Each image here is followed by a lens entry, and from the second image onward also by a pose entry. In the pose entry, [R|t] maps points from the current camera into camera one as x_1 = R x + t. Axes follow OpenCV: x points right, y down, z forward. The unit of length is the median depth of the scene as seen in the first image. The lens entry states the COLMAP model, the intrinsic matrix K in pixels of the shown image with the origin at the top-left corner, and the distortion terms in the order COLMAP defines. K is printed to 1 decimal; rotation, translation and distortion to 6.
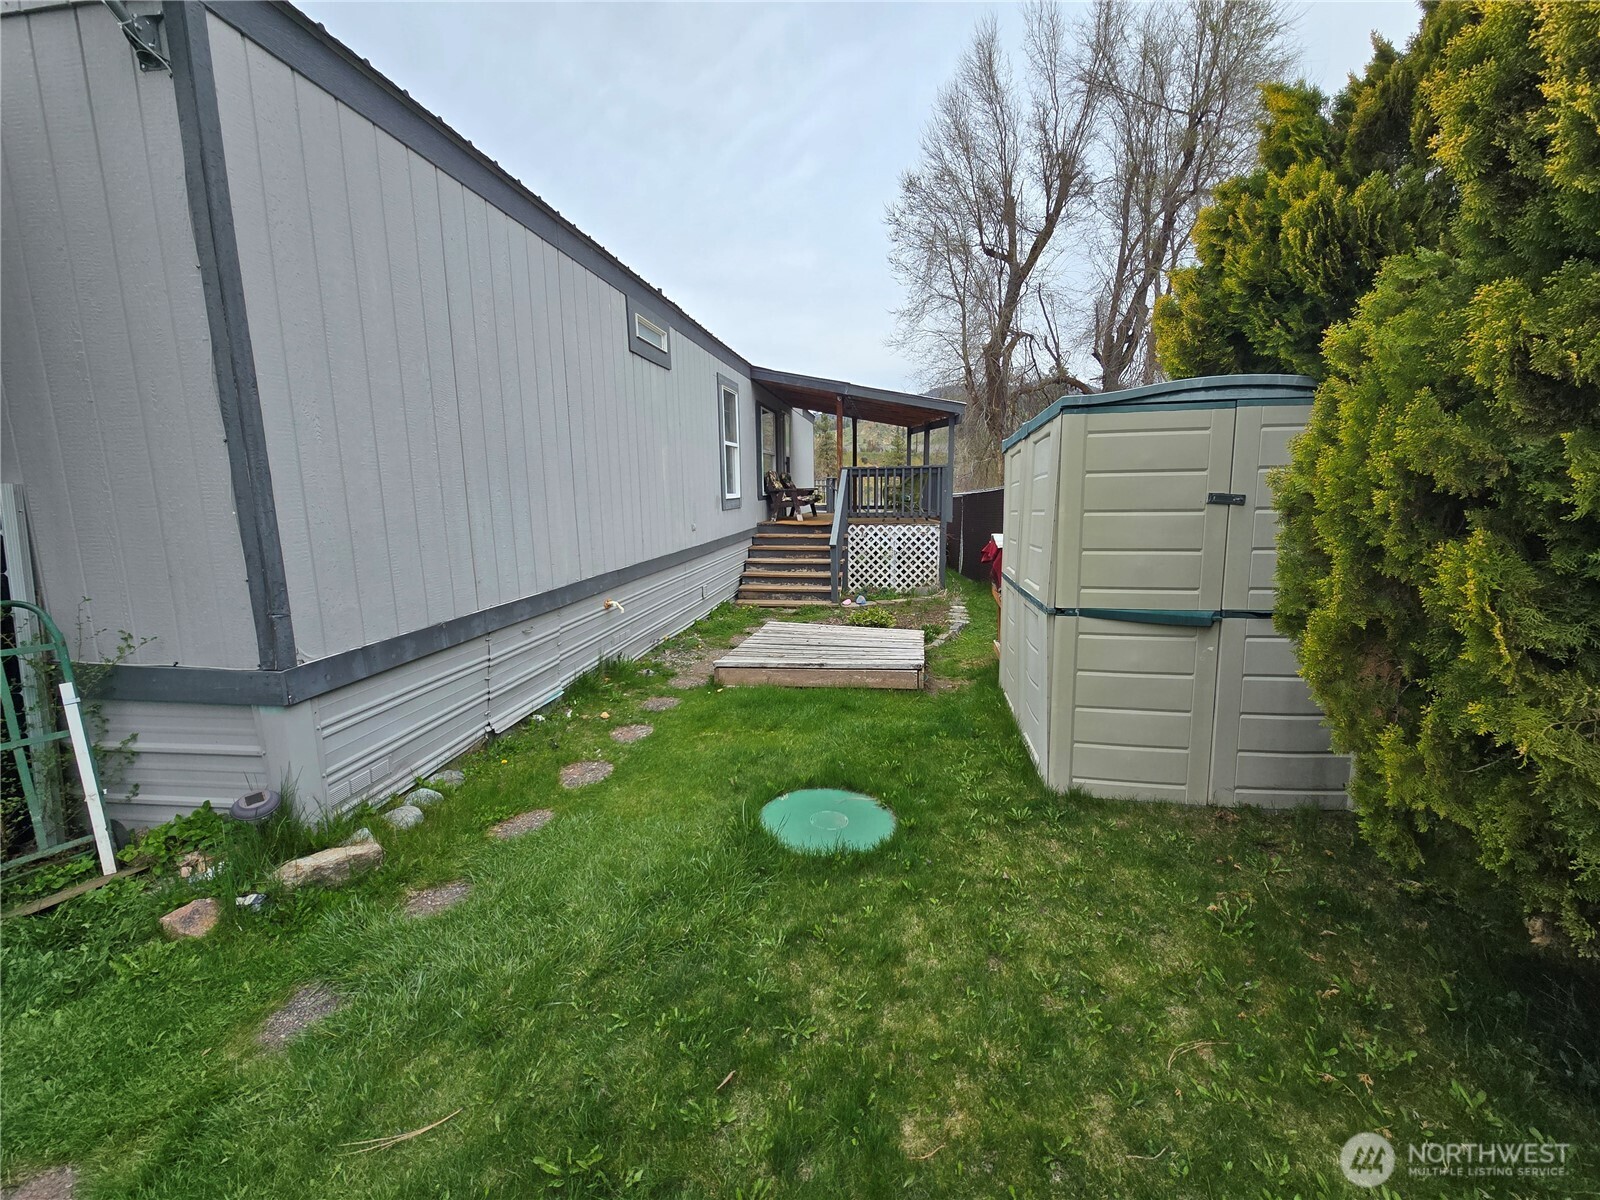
lens RADIAL K [[651.5, 0, 799.2], [0, 651.5, 598.4], [0, 0, 1]] dist [-0.002441, 0.003960]
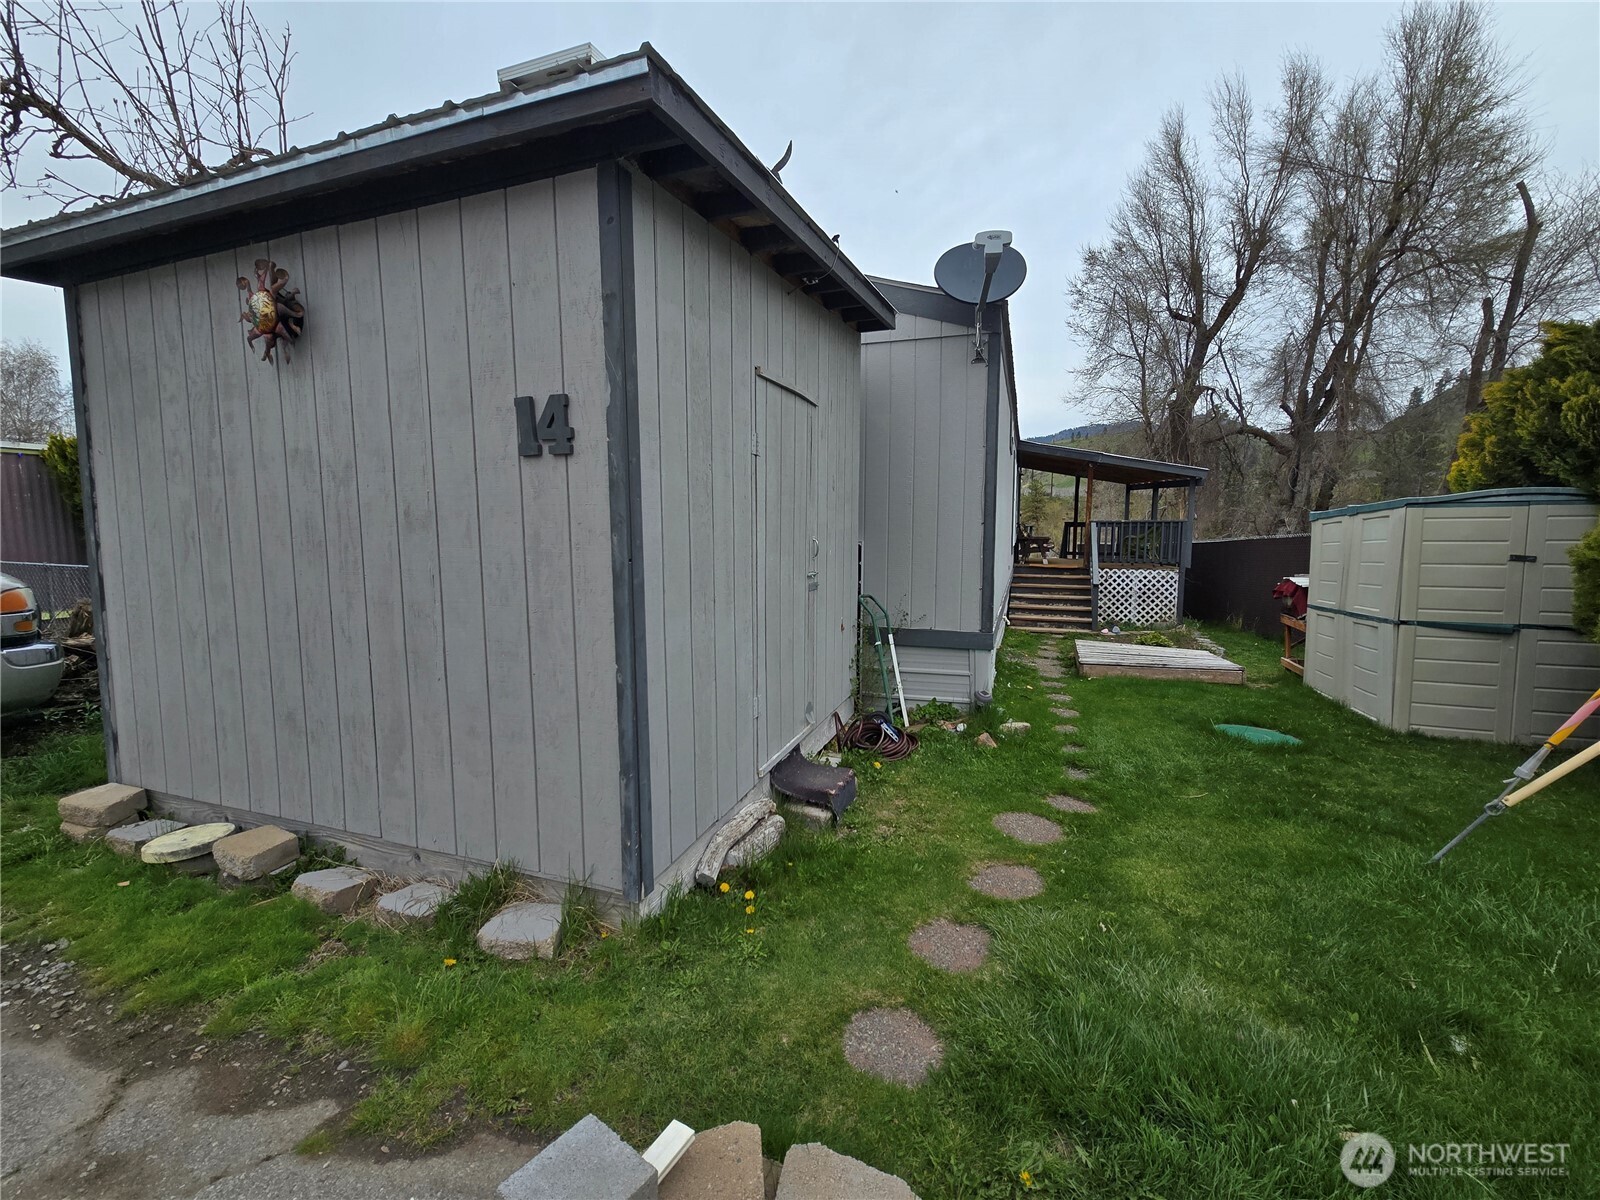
lens RADIAL K [[651.5, 0, 796.7], [0, 651.5, 596.5], [0, 0, 1]] dist [-0.002441, 0.003960]
pose [[0.983232, 0.028914, -0.180050, -0.246467], [-0.040584, 0.997283, -0.061475, 0.035169], [0.177784, 0.067752, 0.981735, -0.275507]]
